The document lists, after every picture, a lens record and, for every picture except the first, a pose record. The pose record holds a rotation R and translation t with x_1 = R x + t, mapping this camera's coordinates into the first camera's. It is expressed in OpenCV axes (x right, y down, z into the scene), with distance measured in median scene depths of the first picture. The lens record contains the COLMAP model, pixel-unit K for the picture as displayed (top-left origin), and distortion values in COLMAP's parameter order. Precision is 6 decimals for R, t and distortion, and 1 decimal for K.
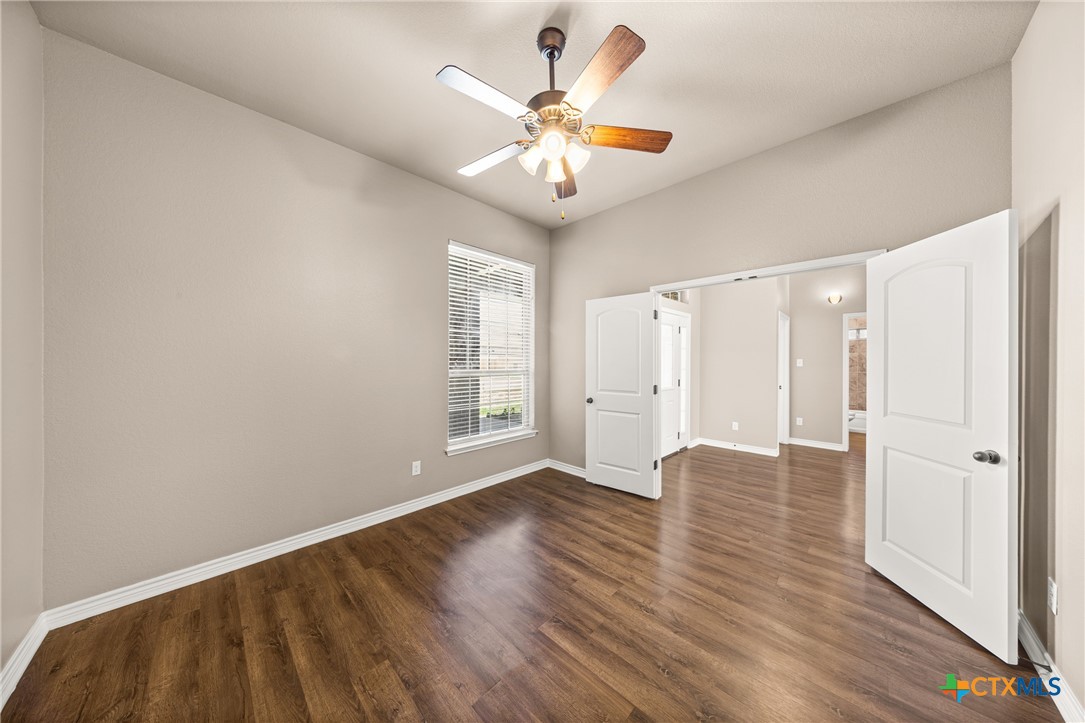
lens RADIAL K [[336.3, 0, 542.7], [0, 336.3, 357.5], [0, 0, 1]] dist [0.002422, 0.000028]
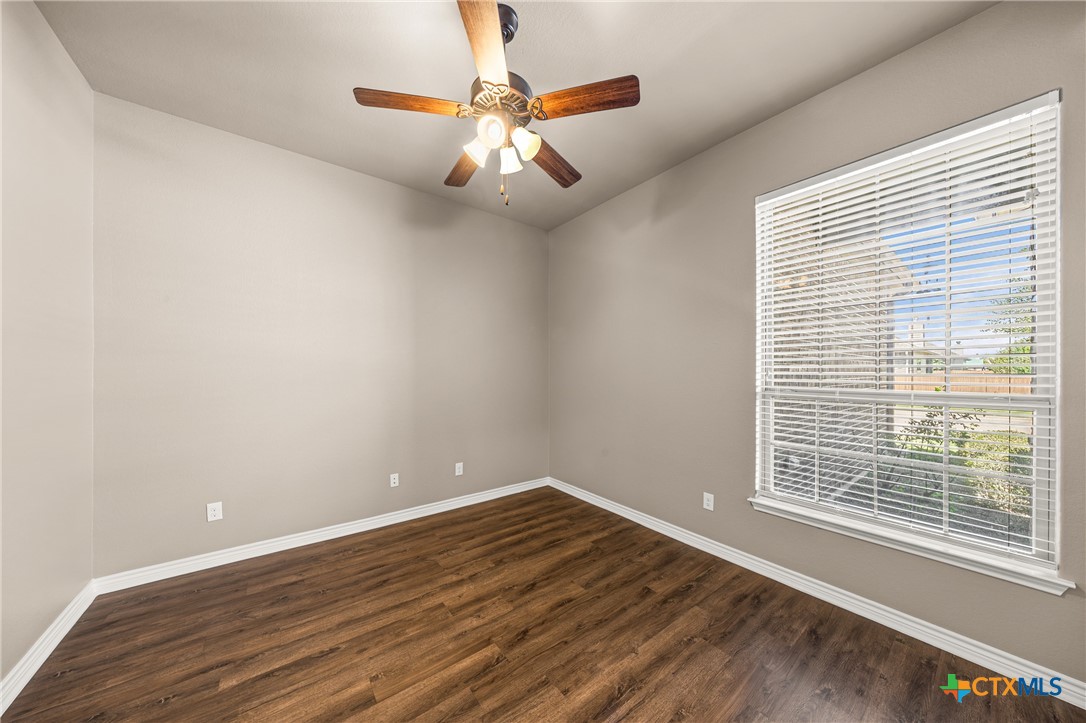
lens RADIAL K [[363.1, 0, 542.3], [0, 363.1, 371.5], [0, 0, 1]] dist [0.001415, -0.000004]
pose [[-0.151279, 0.001339, -0.988490, 0.829282], [0.003730, 0.999993, 0.000784, 0.011279], [0.988484, -0.003568, -0.151283, 1.069018]]
